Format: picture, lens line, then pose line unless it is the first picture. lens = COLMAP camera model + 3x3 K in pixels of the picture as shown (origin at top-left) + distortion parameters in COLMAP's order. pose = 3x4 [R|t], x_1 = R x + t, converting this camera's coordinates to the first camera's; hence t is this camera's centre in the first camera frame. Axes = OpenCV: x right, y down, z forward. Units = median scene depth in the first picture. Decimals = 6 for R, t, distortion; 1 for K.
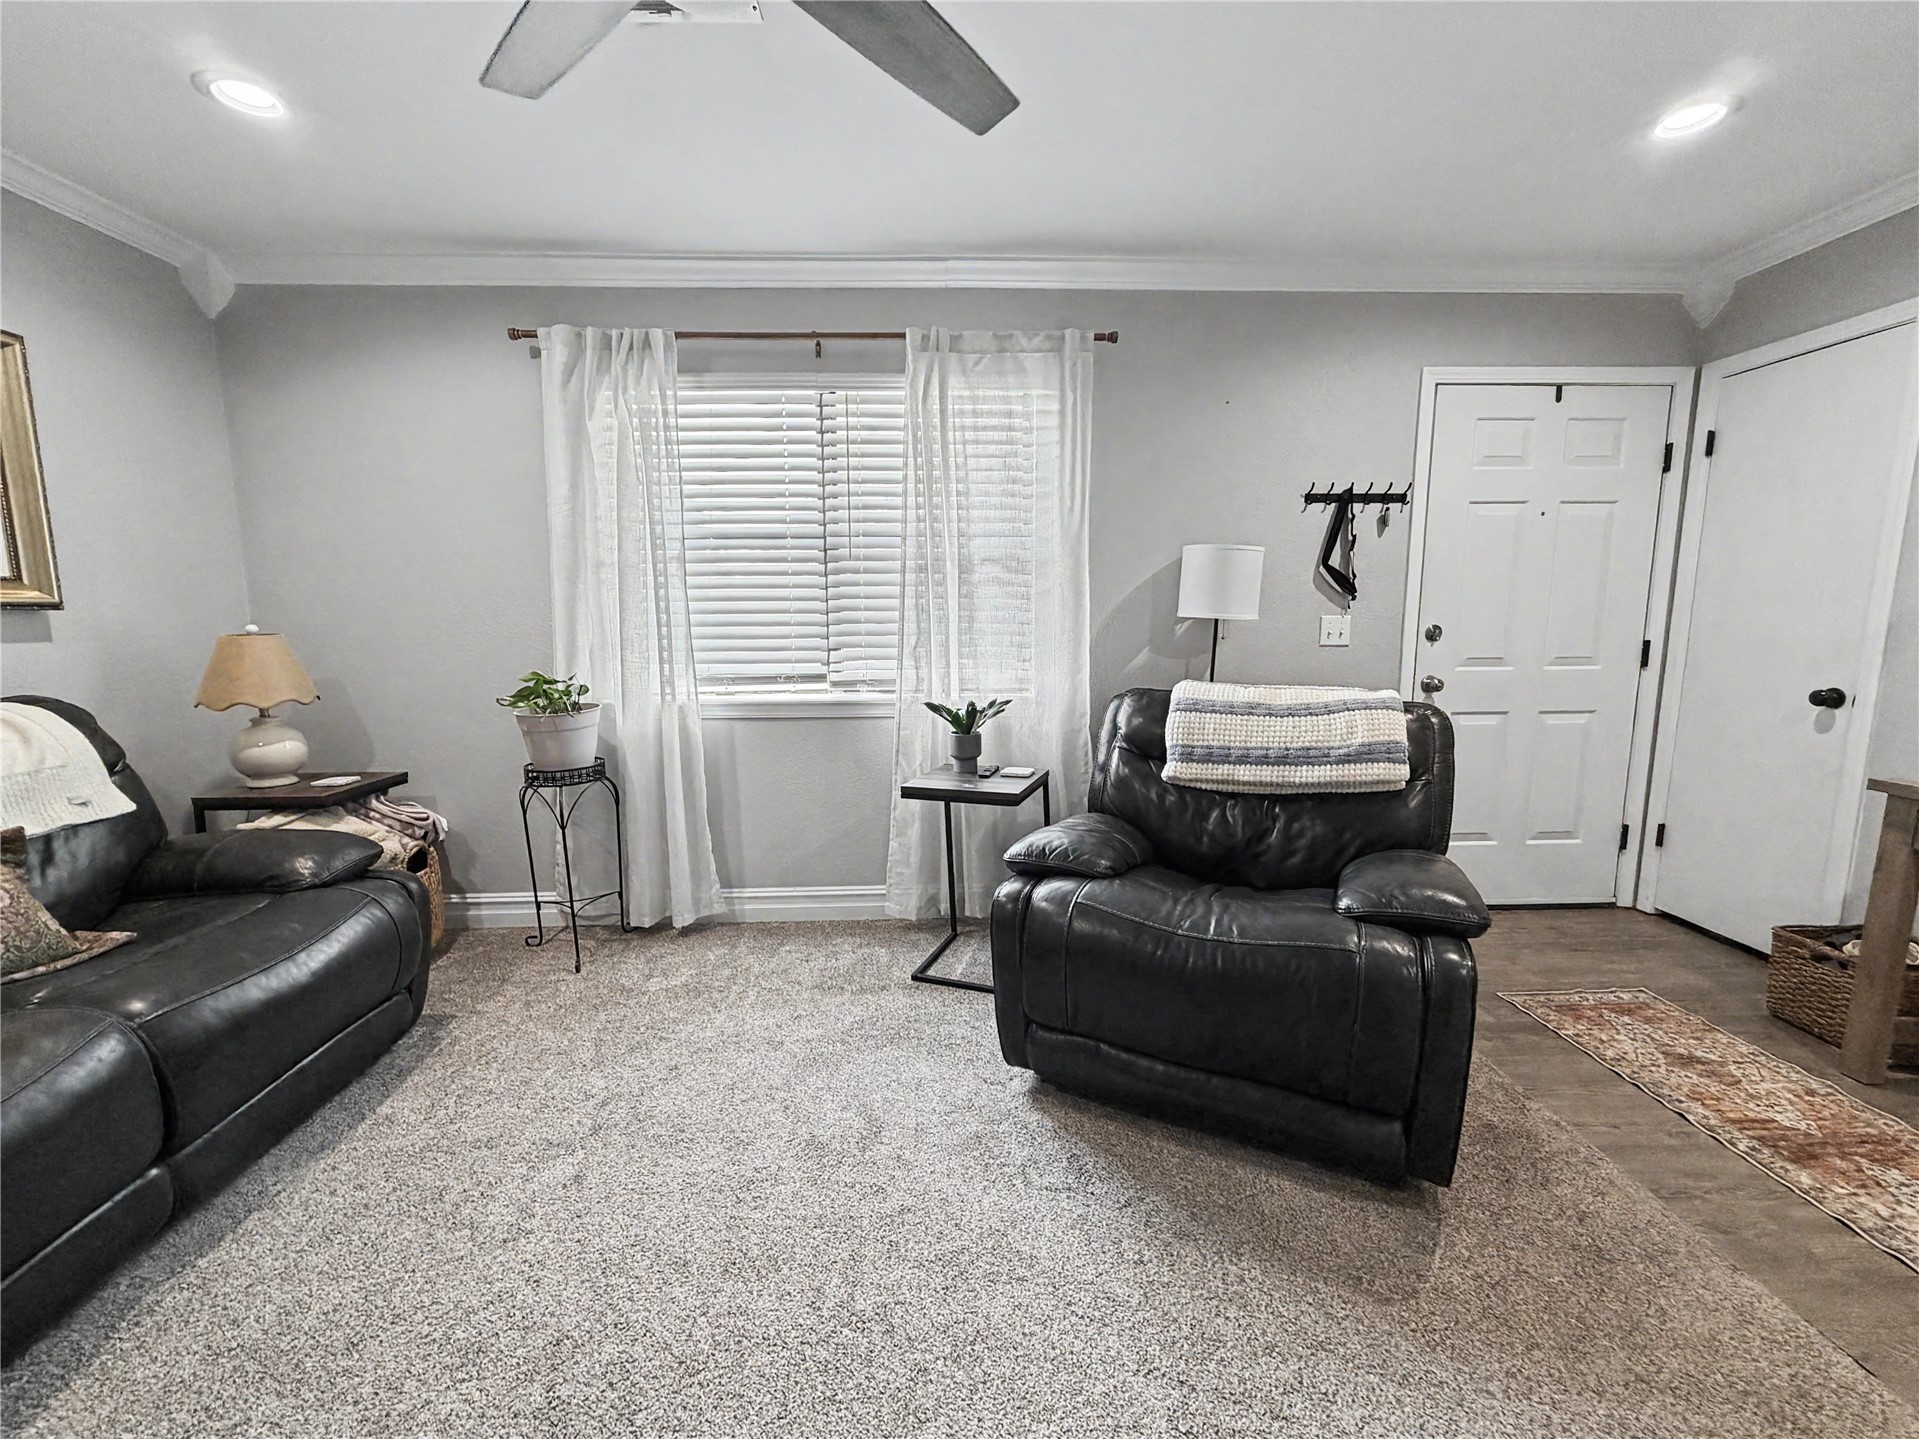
lens RADIAL K [[765.9, 0, 961.7], [0, 765.9, 716.6], [0, 0, 1]] dist [0.001064, 0.000460]
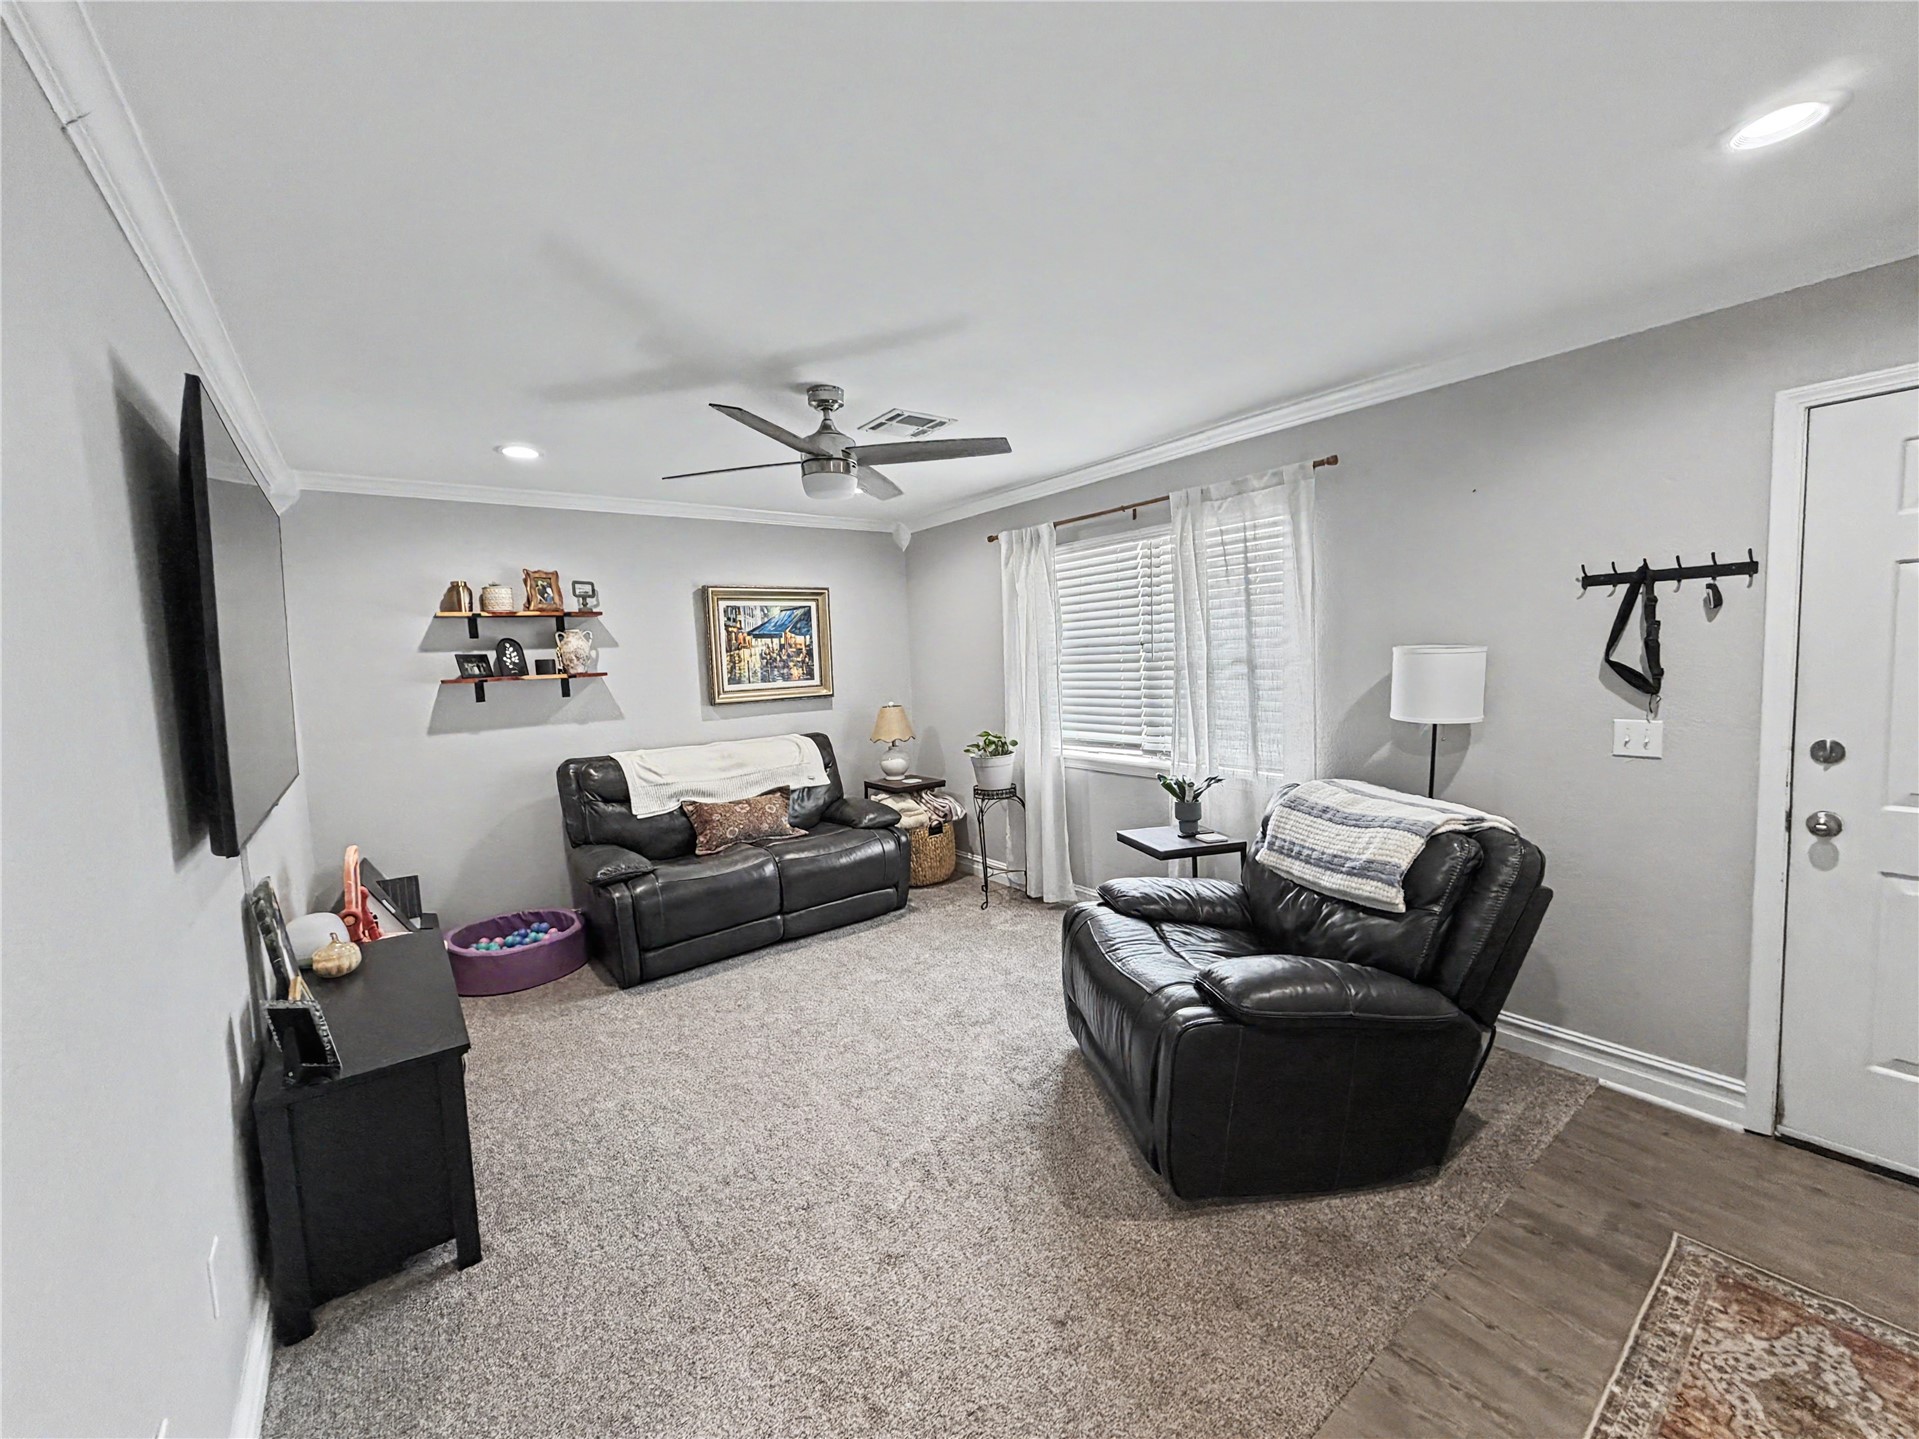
lens RADIAL K [[765.9, 0, 956.3], [0, 765.9, 714.4], [0, 0, 1]] dist [0.001064, 0.000460]
pose [[0.576408, 0.044917, -0.815927, 0.797401], [-0.073104, 0.997319, 0.003258, -0.095359], [0.813885, 0.057769, 0.578146, -0.053468]]
